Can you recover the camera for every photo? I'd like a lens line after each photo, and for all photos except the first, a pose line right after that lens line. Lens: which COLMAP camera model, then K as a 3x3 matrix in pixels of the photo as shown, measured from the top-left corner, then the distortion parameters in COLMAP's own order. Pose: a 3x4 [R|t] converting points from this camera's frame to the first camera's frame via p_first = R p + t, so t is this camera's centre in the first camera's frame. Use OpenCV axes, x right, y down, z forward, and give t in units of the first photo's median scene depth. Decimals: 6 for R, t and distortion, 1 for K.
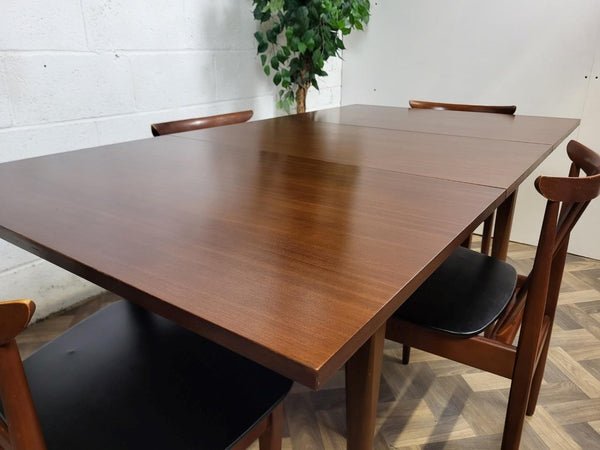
lens RADIAL K [[469.2, 0, 311.2], [0, 469.2, 213.1], [0, 0, 1]] dist [0.053772, -0.059020]
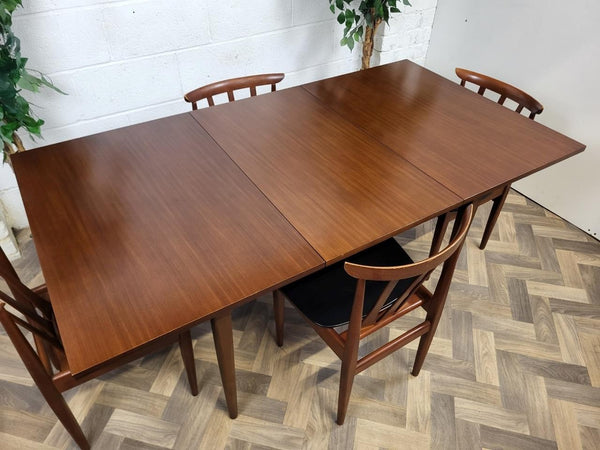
lens RADIAL K [[469.2, 0, 303.0], [0, 469.2, 224.8], [0, 0, 1]] dist [0.053772, -0.059020]
pose [[0.918181, 0.271820, -0.288197, 0.325960], [-0.149297, 0.911258, 0.383822, -0.306584], [0.366952, -0.309391, 0.877282, -0.100852]]
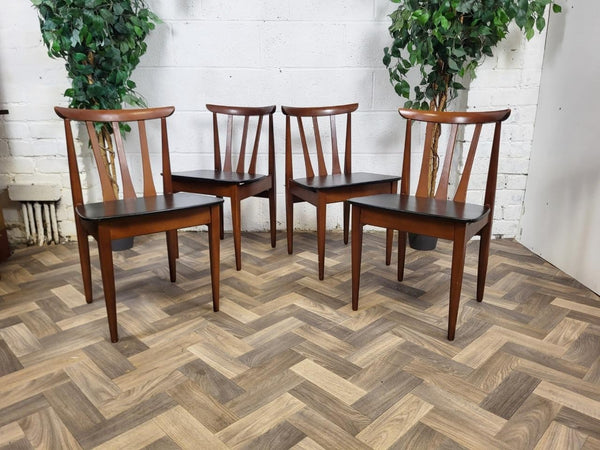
lens RADIAL K [[469.2, 0, 307.1], [0, 469.2, 218.5], [0, 0, 1]] dist [0.053772, -0.059020]
pose [[0.564607, 0.206987, -0.798984, 0.879955], [-0.272949, 0.960402, 0.055923, -0.001955], [0.778921, 0.186507, 0.598746, 0.284311]]
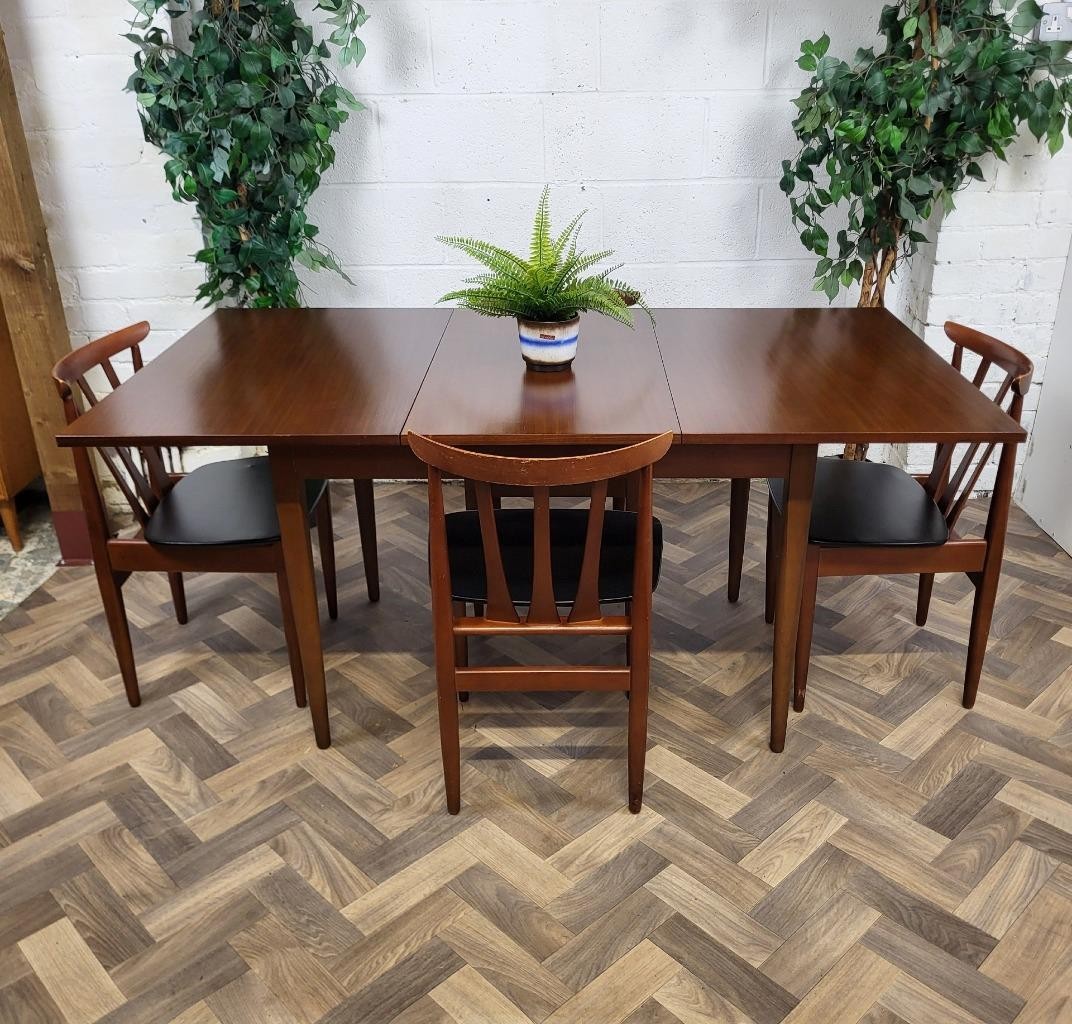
lens RADIAL K [[1078.7, 0, 567.1], [0, 1078.7, 510.6], [0, 0, 1]] dist [0.032710, 0.000000]
pose [[0.556827, 0.334097, -0.760476, 1.070607], [-0.262553, 0.939396, 0.220458, -0.221426], [0.788042, 0.076909, 0.610799, -0.042207]]
